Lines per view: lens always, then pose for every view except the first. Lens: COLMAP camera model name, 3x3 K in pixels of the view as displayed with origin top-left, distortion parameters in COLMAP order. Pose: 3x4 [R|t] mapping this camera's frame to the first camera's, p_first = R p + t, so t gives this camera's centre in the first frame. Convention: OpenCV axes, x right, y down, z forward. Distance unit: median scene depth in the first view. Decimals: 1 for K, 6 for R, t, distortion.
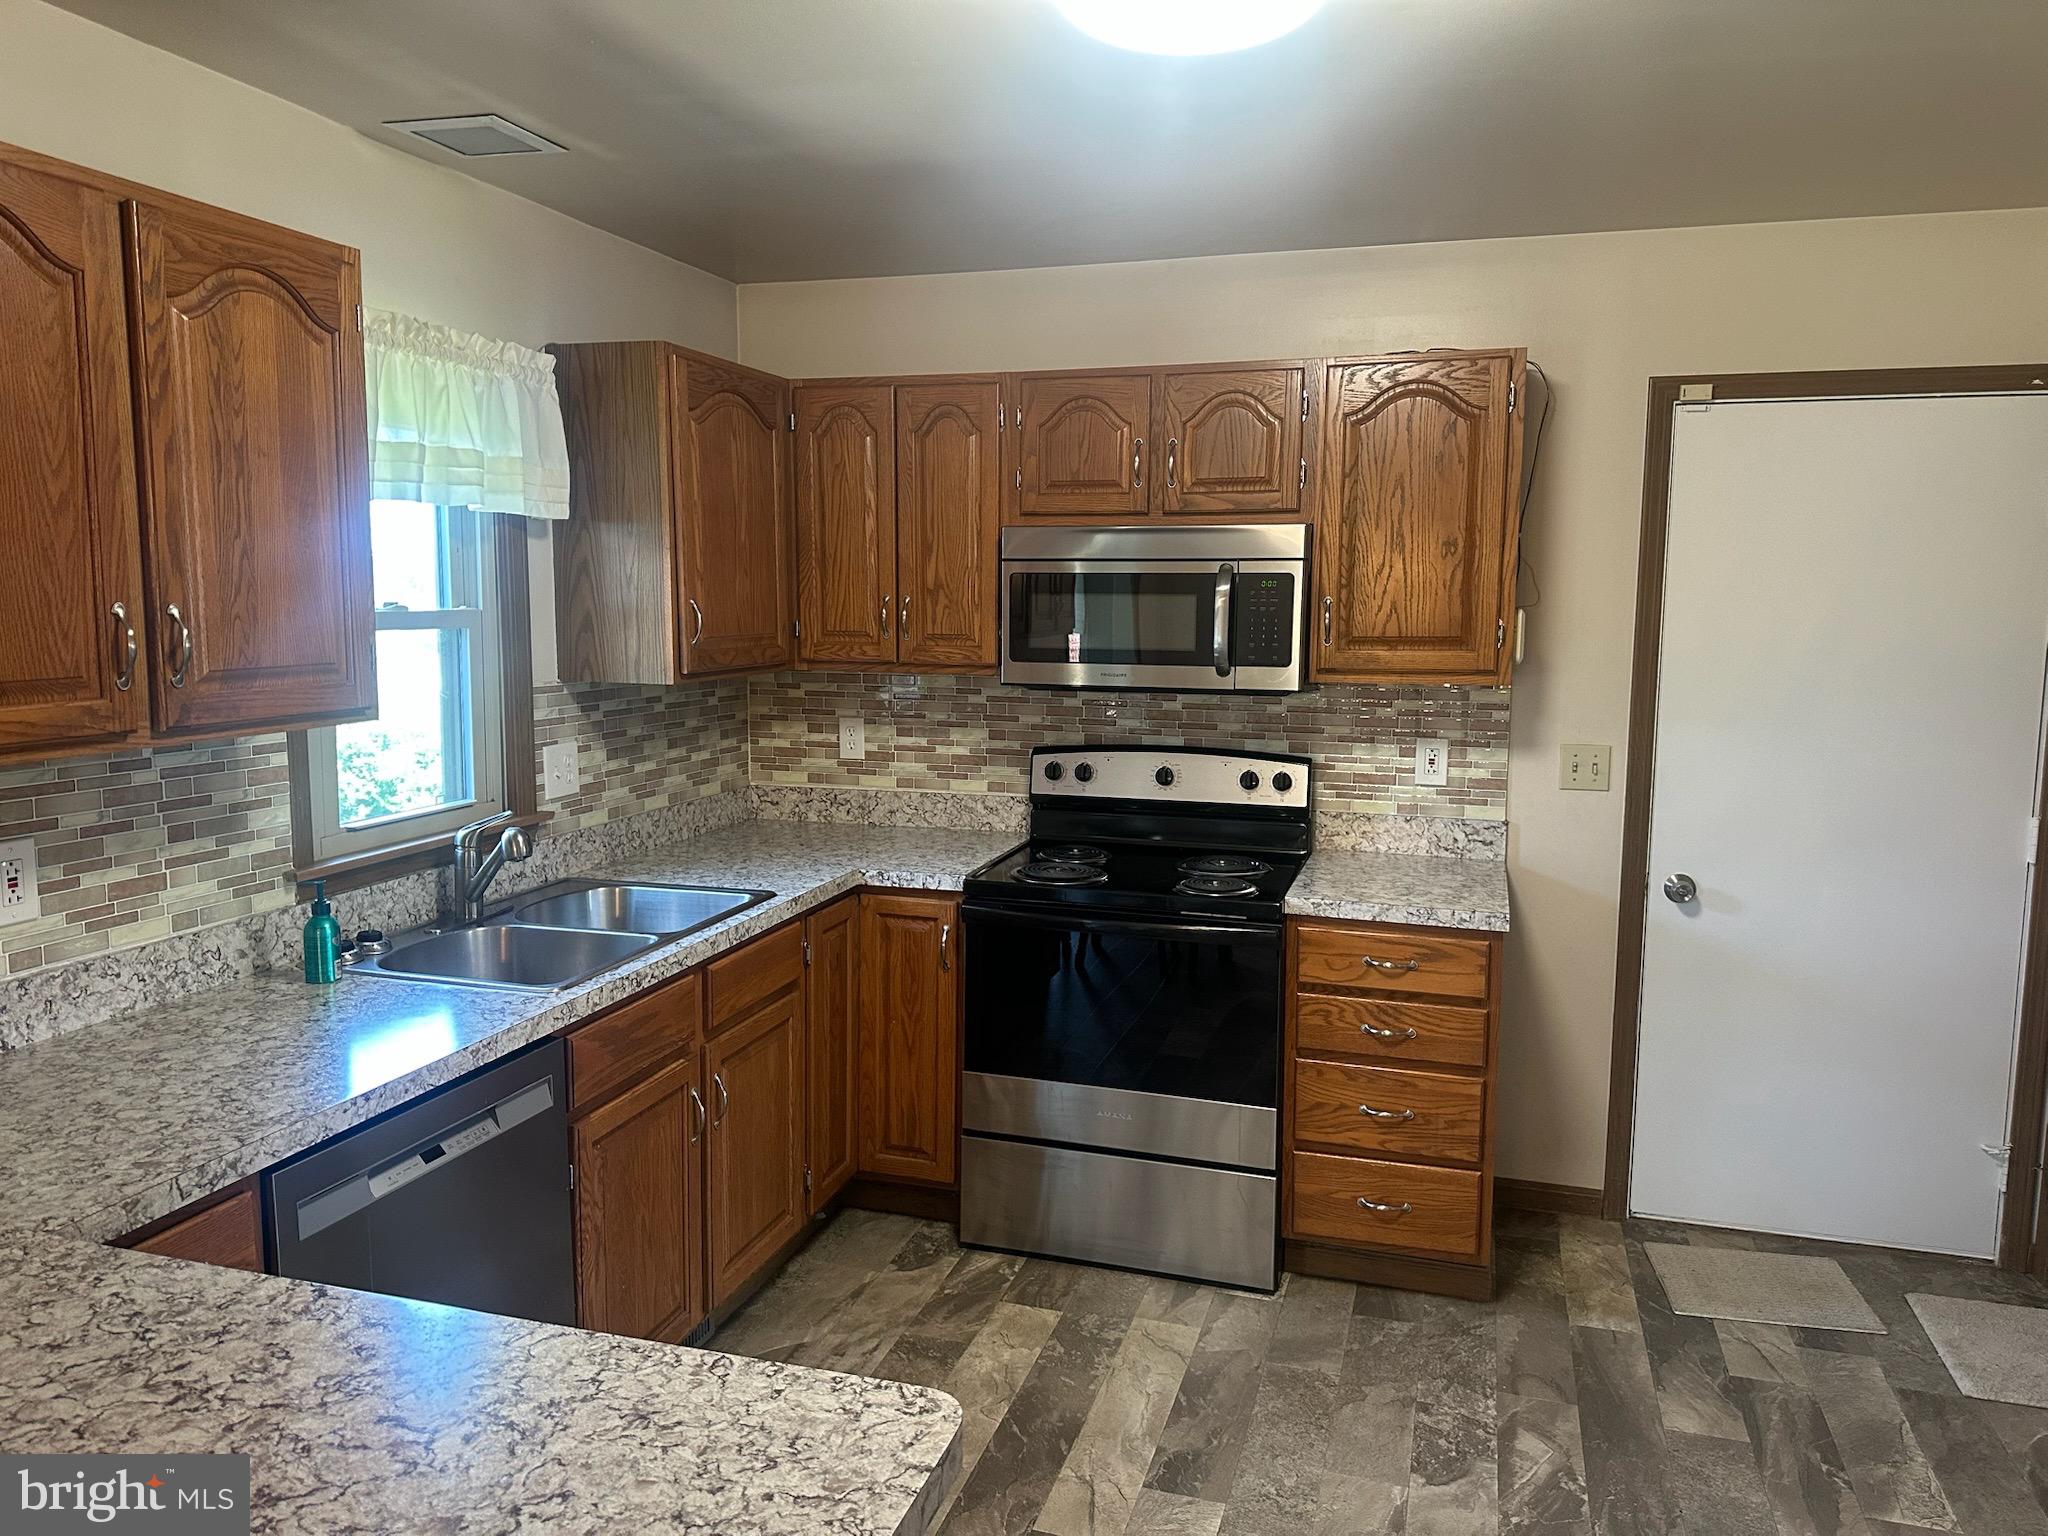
lens RADIAL K [[1429.7, 0, 1024.0], [0, 1429.7, 768.0], [0, 0, 1]] dist [0.115782, -0.168510]
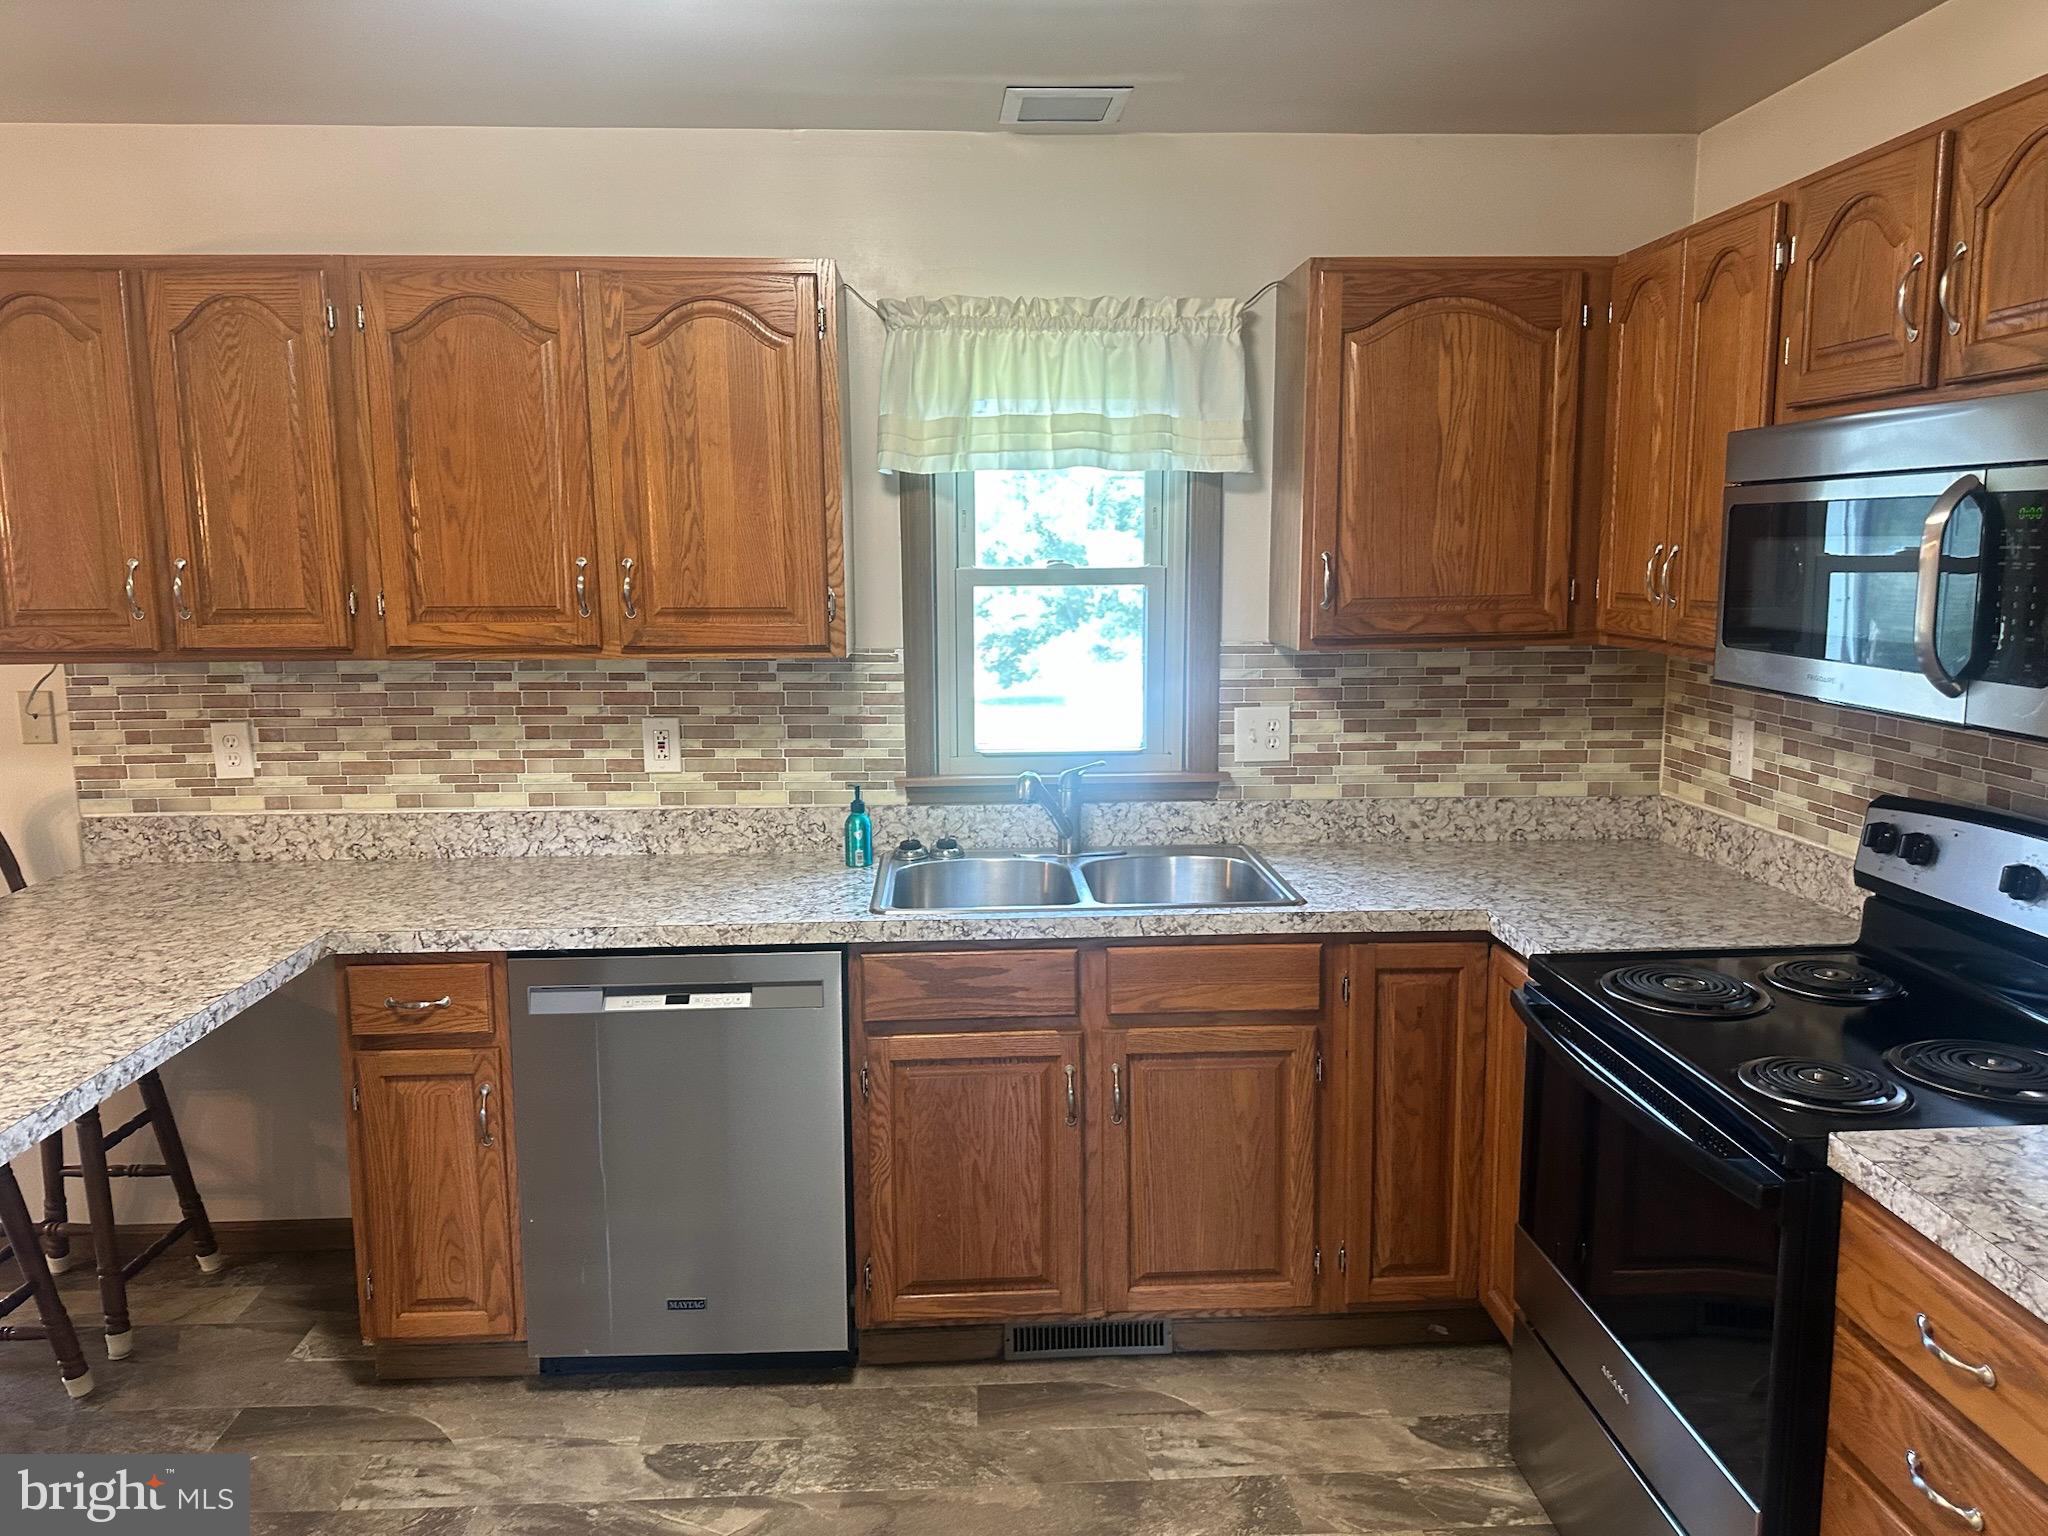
lens RADIAL K [[1422.3, 0, 1029.6], [0, 1422.3, 773.9], [0, 0, 1]] dist [0.152397, -0.245075]
pose [[0.349617, 0.137736, -0.926713, 0.580313], [-0.107986, 0.988466, 0.106175, -0.064334], [0.930649, 0.062952, 0.360458, 0.581429]]
